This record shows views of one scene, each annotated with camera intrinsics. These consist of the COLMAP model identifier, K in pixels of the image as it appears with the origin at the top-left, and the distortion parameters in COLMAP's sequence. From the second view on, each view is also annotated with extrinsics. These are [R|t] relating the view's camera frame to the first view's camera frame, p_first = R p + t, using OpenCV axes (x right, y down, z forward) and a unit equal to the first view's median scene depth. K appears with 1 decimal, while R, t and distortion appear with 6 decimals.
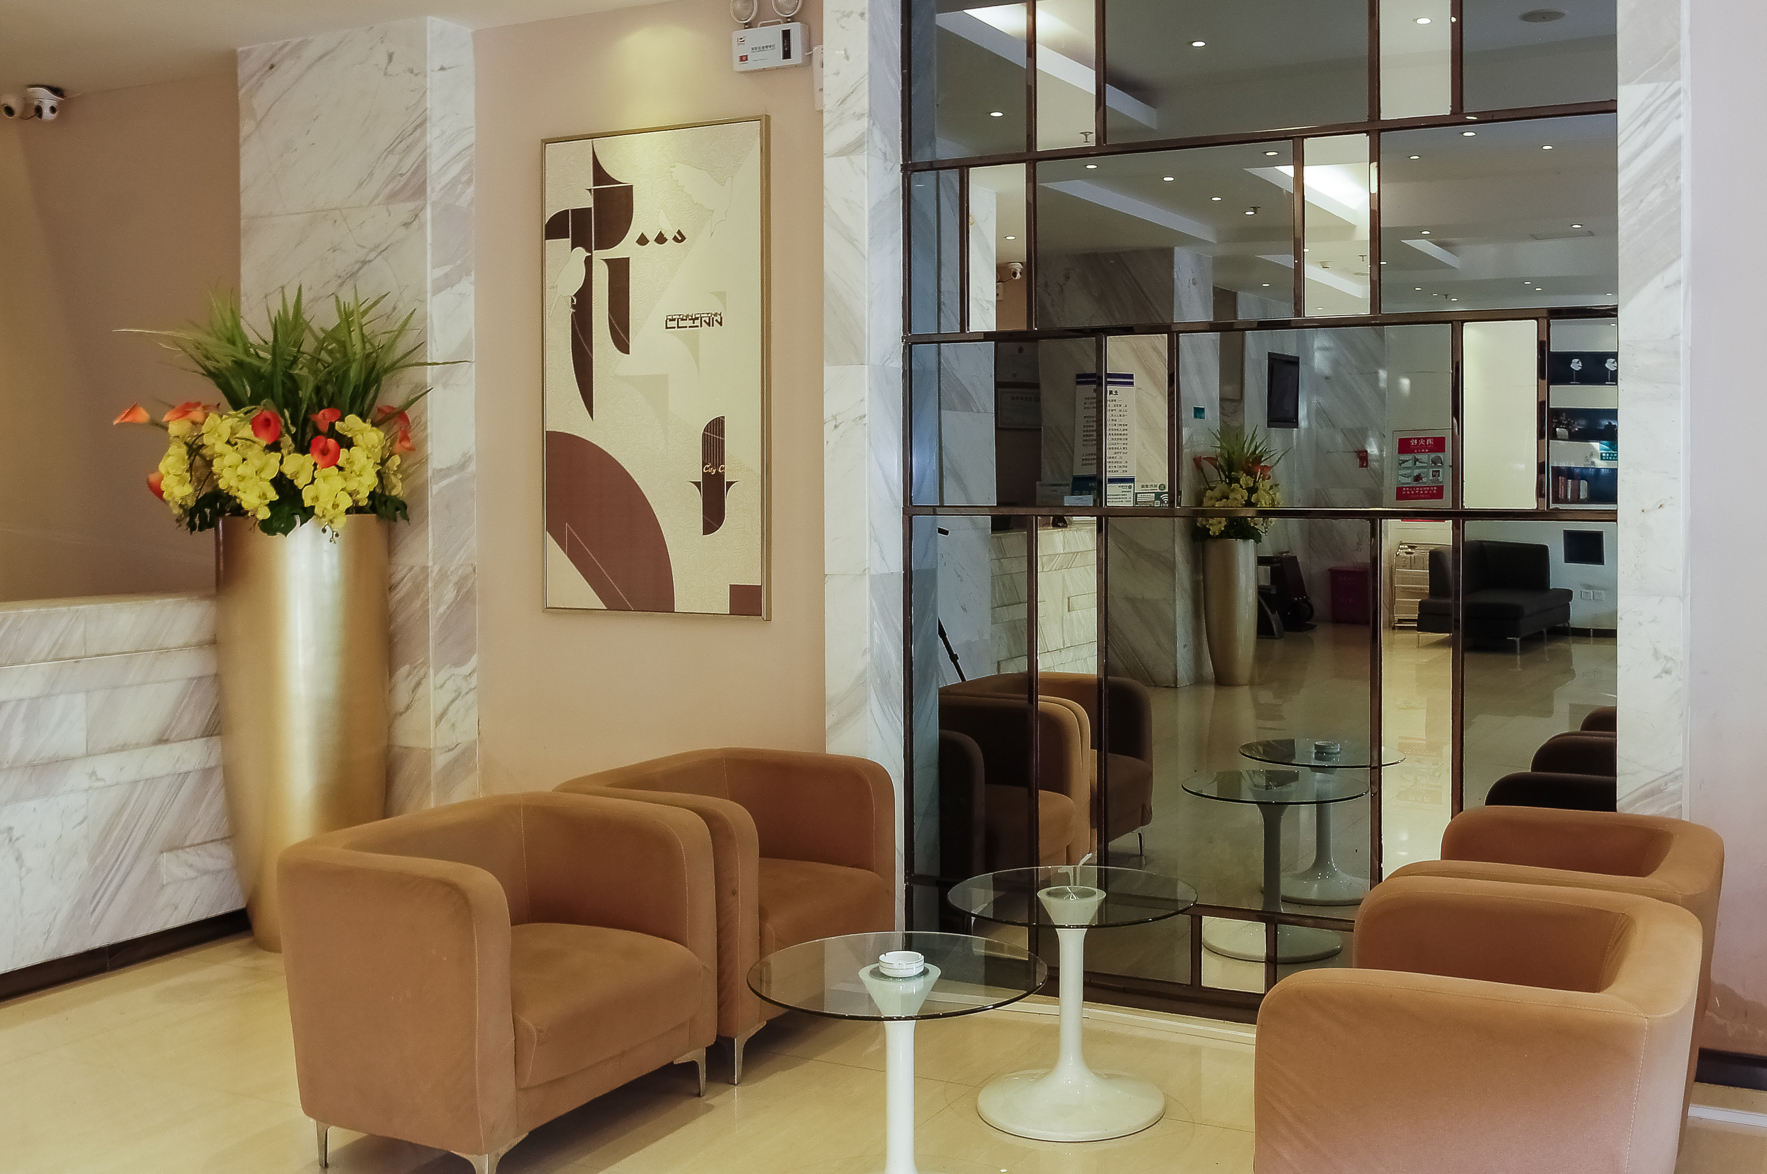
lens RADIAL K [[1751.9, 0, 883.5], [0, 1751.9, 587.0], [0, 0, 1]] dist [-0.005584, 0.010504]
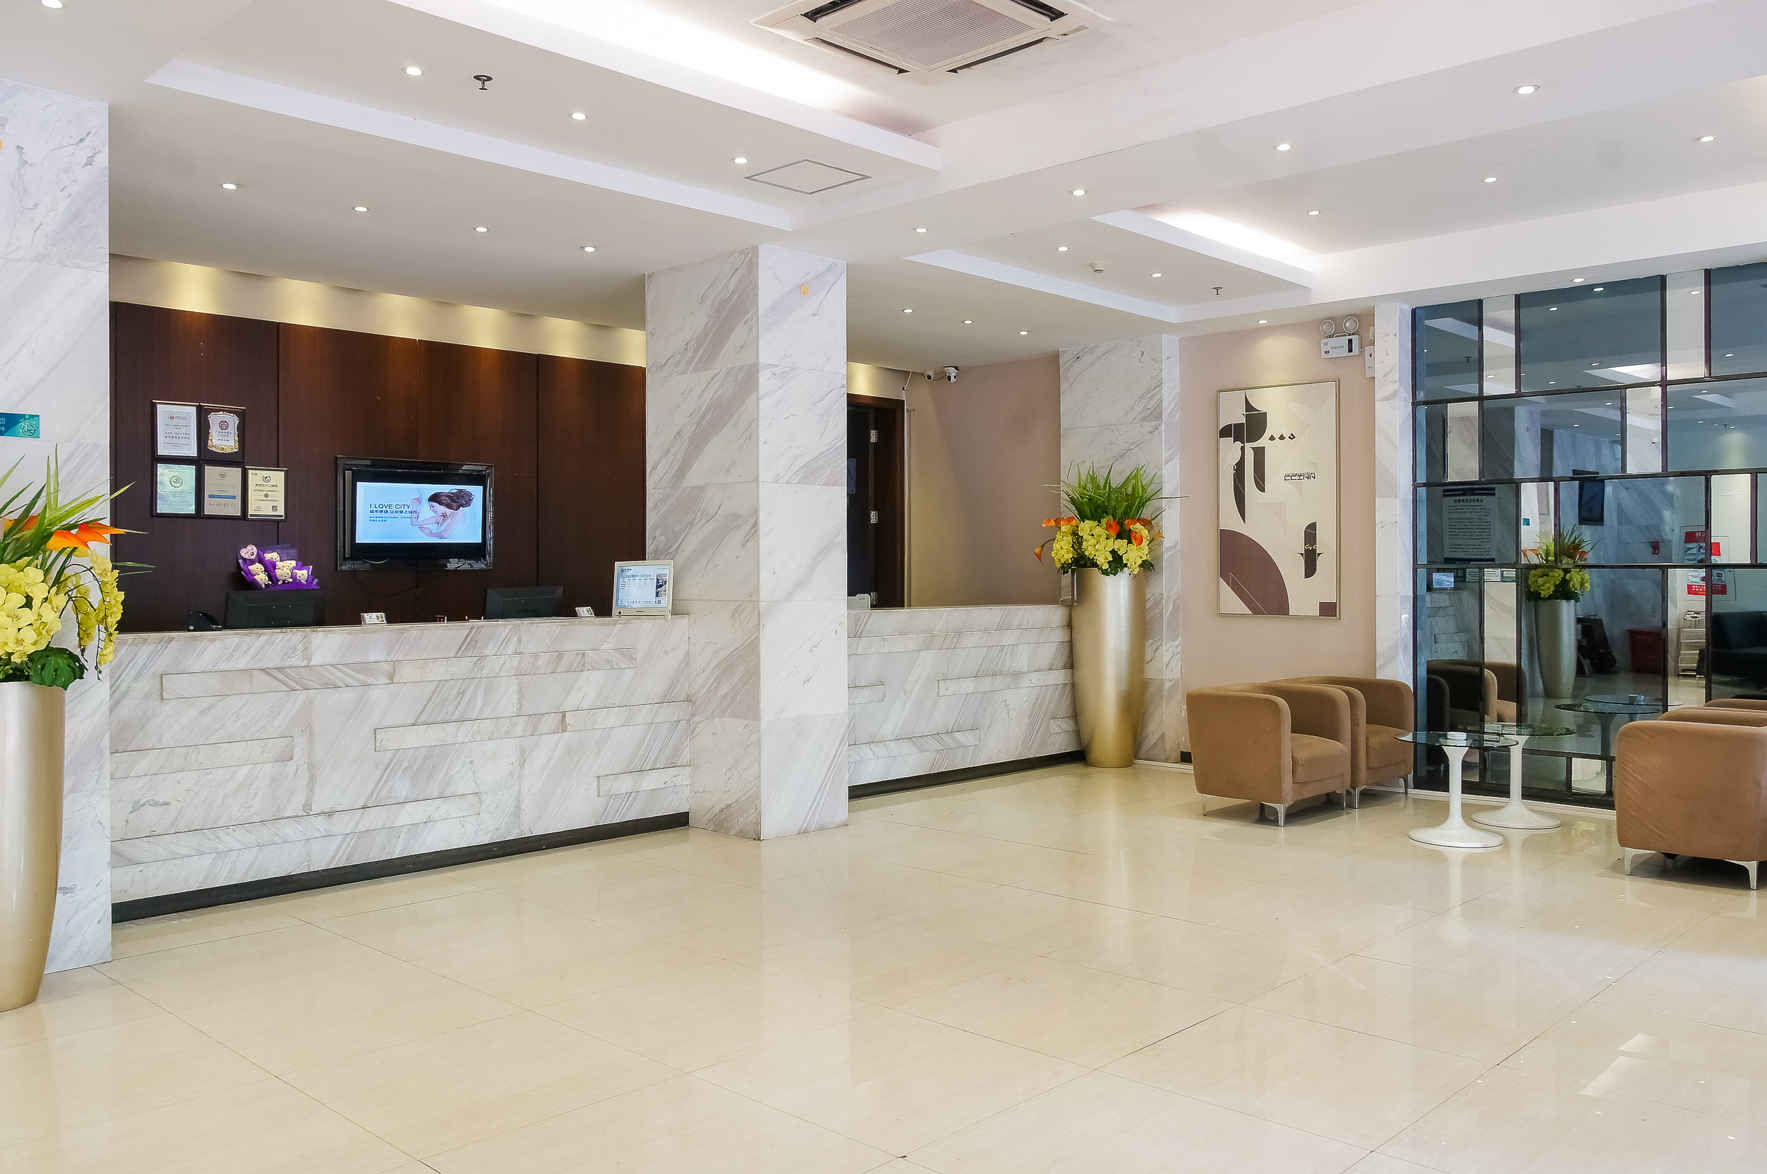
lens RADIAL K [[1300.3, 0, 883.5], [0, 1300.3, 587.0], [0, 0, 1]] dist [0.000896, 0.005273]
pose [[0.964194, 0.008511, -0.265061, -0.171292], [-0.020317, 0.998918, -0.041832, 0.054280], [0.264418, 0.045720, 0.963324, -0.612522]]
